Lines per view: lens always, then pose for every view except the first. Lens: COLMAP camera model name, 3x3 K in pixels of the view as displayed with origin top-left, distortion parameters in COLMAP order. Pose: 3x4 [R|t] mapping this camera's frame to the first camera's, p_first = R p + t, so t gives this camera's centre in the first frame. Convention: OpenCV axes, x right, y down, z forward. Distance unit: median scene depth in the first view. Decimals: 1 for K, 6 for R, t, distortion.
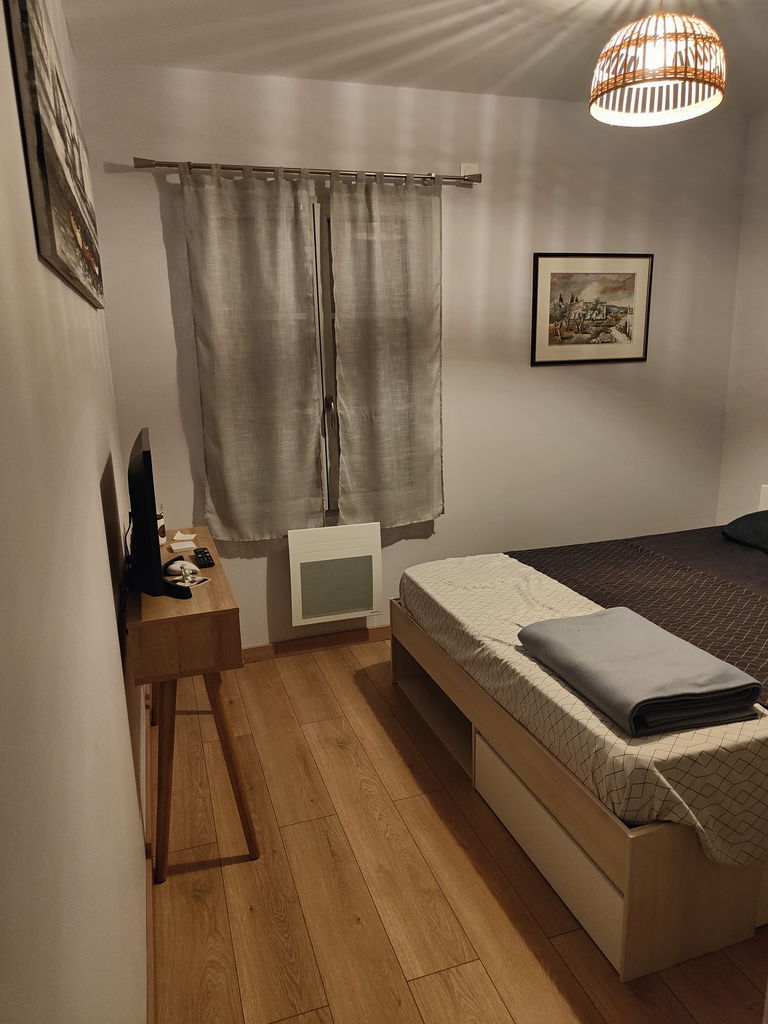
lens RADIAL K [[751.1, 0, 384.0], [0, 751.1, 512.0], [0, 0, 1]] dist [-0.001052, -0.004847]
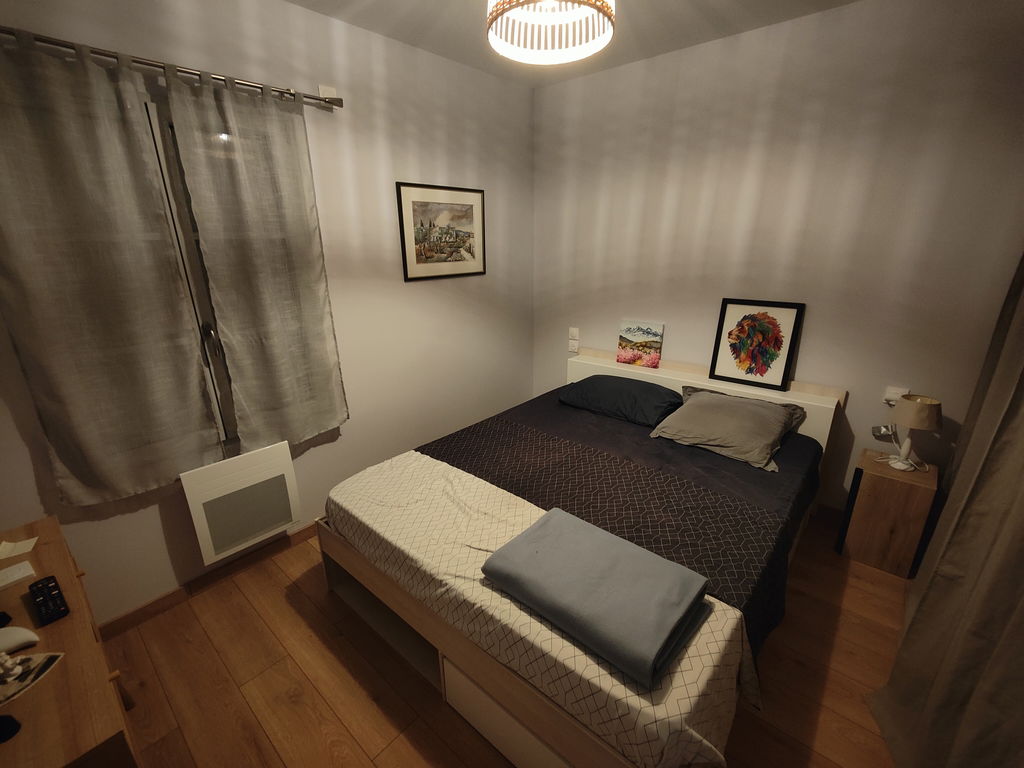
lens RADIAL K [[439.7, 0, 512.0], [0, 439.7, 384.0], [0, 0, 1]] dist [0.018538, -0.016661]
pose [[0.854171, -0.148256, 0.498409, -0.033523], [0.103049, 0.987746, 0.117209, -0.105577], [-0.509679, -0.048757, 0.858982, 0.329264]]
